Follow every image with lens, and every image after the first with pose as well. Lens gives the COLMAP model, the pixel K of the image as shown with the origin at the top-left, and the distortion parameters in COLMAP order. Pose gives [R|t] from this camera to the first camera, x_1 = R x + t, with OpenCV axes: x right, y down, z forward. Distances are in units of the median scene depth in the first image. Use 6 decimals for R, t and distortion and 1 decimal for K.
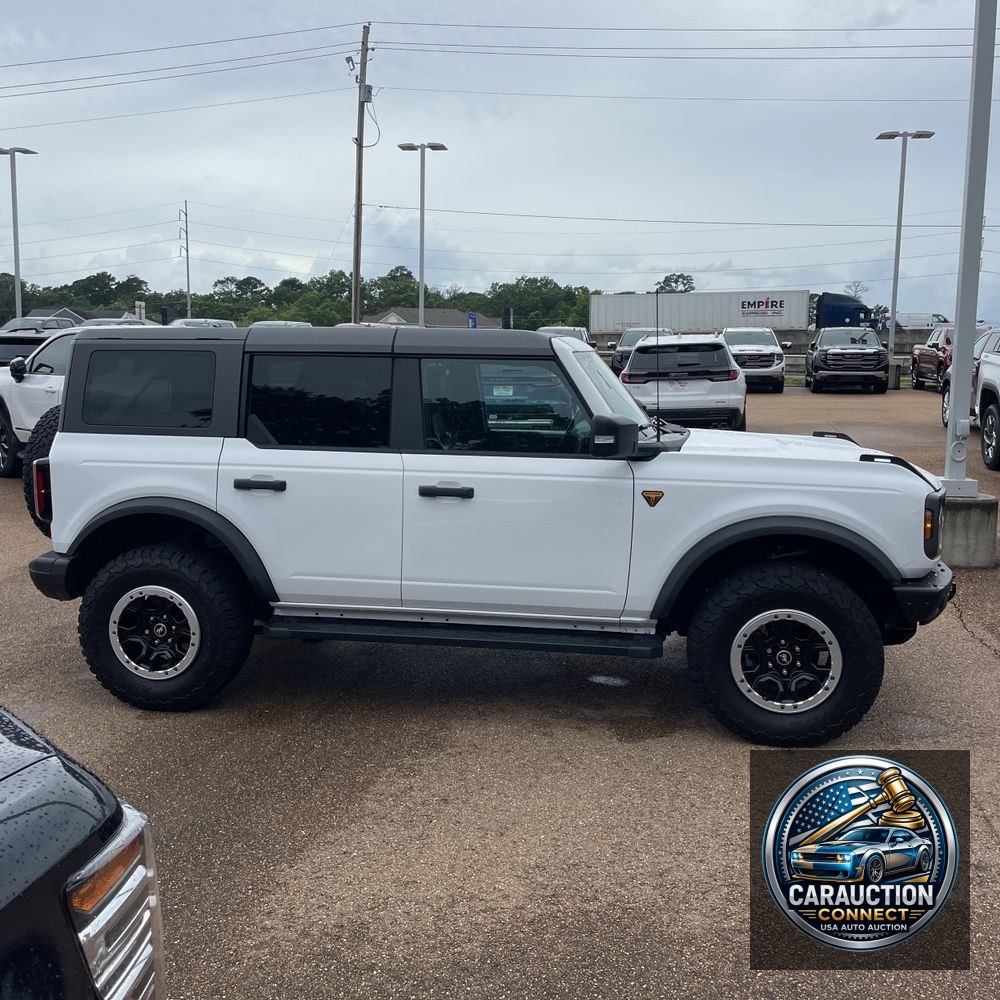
lens RADIAL K [[1046.0, 0, 500.2], [0, 1046.0, 492.4], [0, 0, 1]] dist [0.077960, 0.000000]
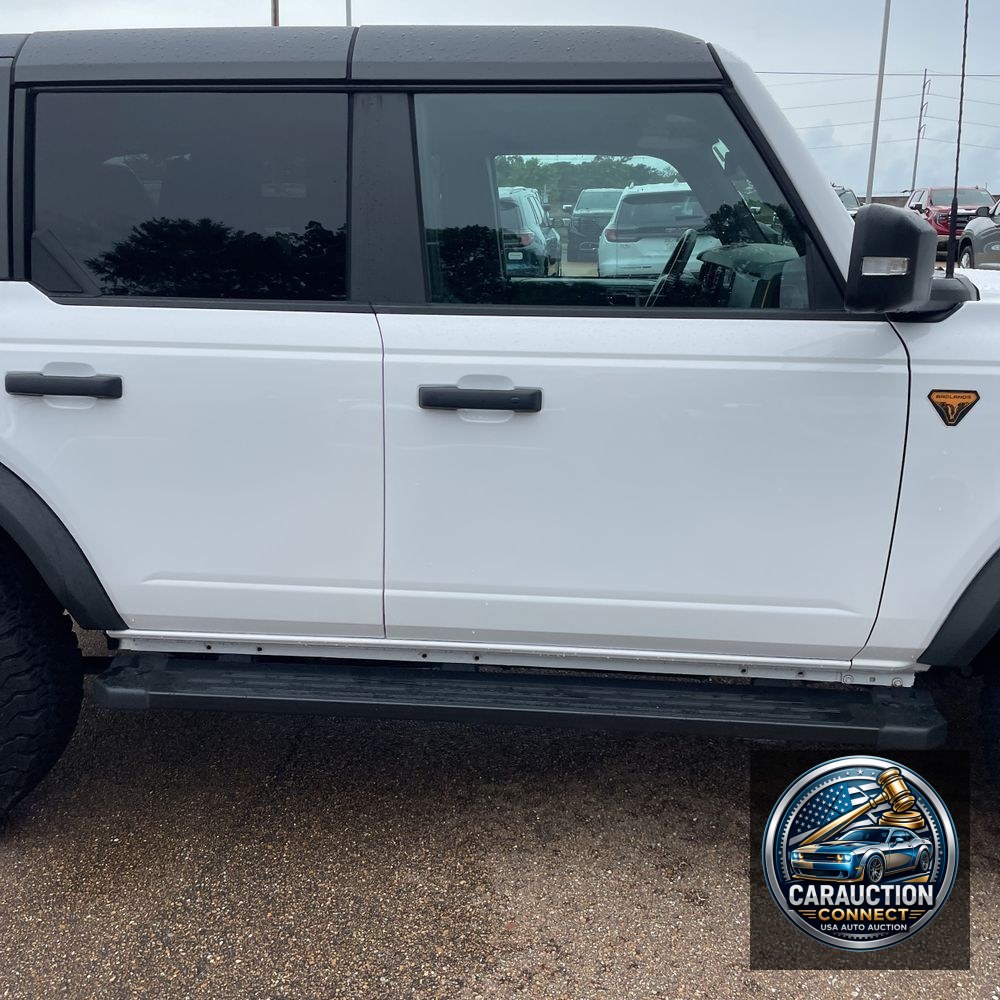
lens RADIAL K [[1030.2, 0, 489.2], [0, 1030.2, 509.3], [0, 0, 1]] dist [0.036944, 0.000000]
pose [[0.998450, -0.018699, 0.052424, -0.069520], [0.011661, 0.991251, 0.131477, -0.010812], [-0.054424, -0.130662, 0.989932, 0.537829]]
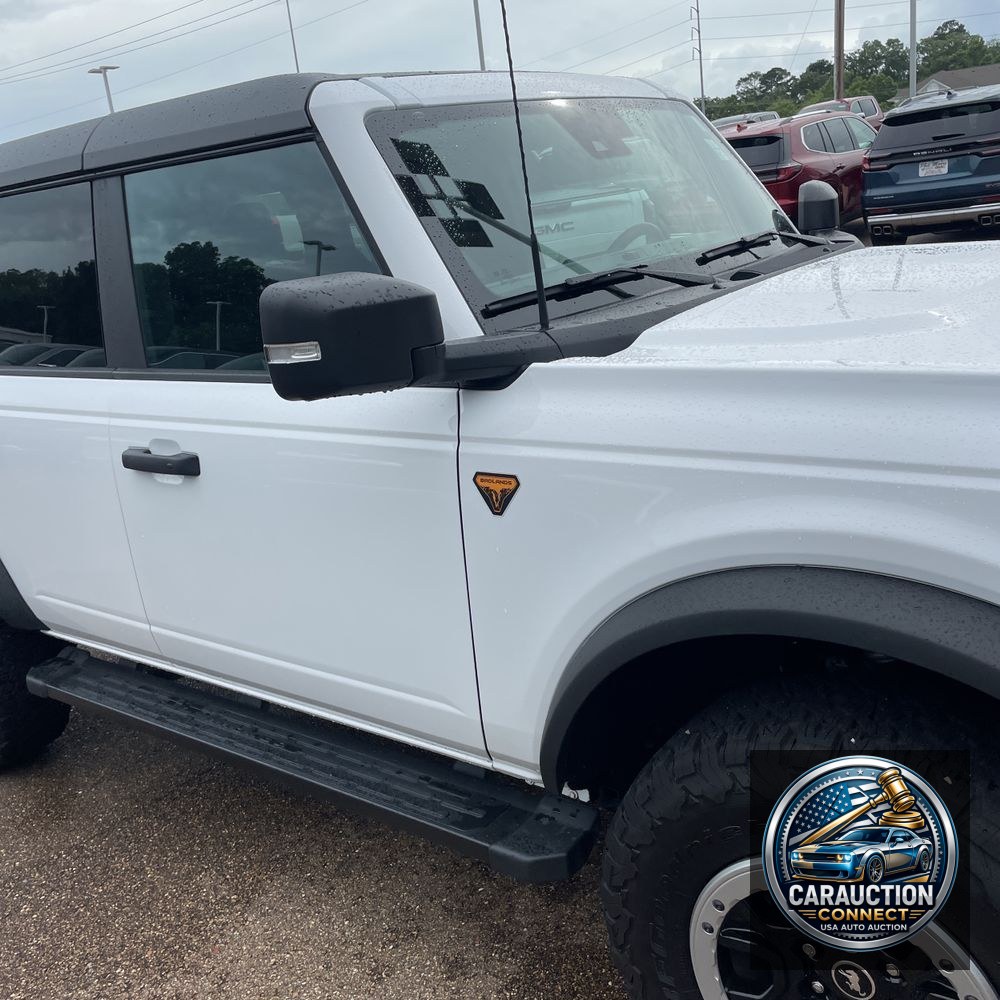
lens RADIAL K [[1030.2, 0, 503.9], [0, 1030.2, 501.9], [0, 0, 1]] dist [0.036944, 0.000000]
pose [[0.874210, 0.023031, -0.485002, 0.306038], [0.069813, 0.982533, 0.172494, -0.051125], [0.480503, -0.184655, 0.857333, 0.646747]]
